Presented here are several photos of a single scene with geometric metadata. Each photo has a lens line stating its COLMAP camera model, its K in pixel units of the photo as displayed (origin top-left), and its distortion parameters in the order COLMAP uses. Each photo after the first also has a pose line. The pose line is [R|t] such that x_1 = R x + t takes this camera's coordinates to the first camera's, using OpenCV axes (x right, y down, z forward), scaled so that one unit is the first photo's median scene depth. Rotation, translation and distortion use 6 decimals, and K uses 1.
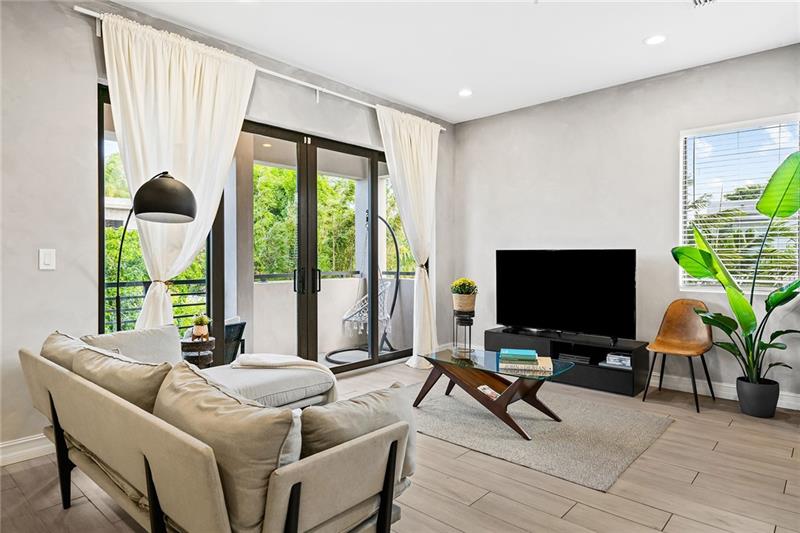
lens RADIAL K [[492.8, 0, 400.0], [0, 492.8, 266.5], [0, 0, 1]] dist [0.003849, 0.001051]
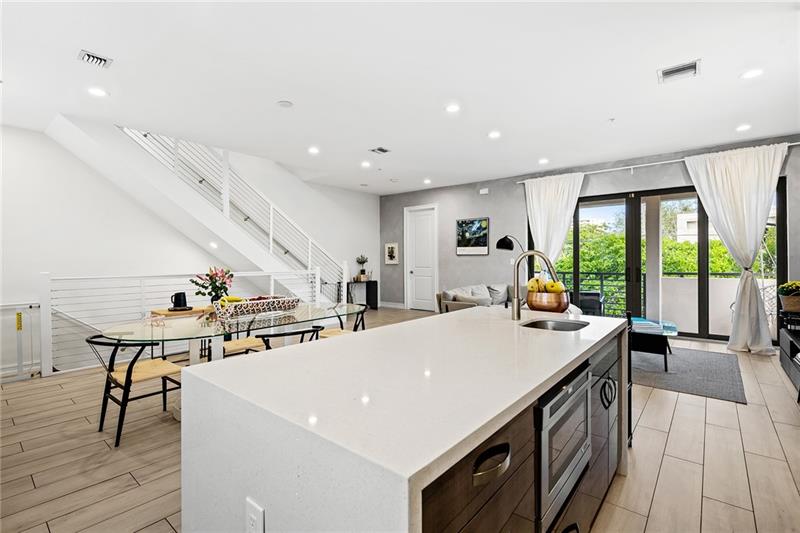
lens RADIAL K [[371.3, 0, 400.0], [0, 371.3, 266.5], [0, 0, 1]] dist [-0.000094, -0.000019]
pose [[0.040017, 0.005700, -0.999183, 1.102856], [-0.011032, 0.999925, 0.005263, 0.003411], [0.999138, 0.010812, 0.040076, 0.109166]]
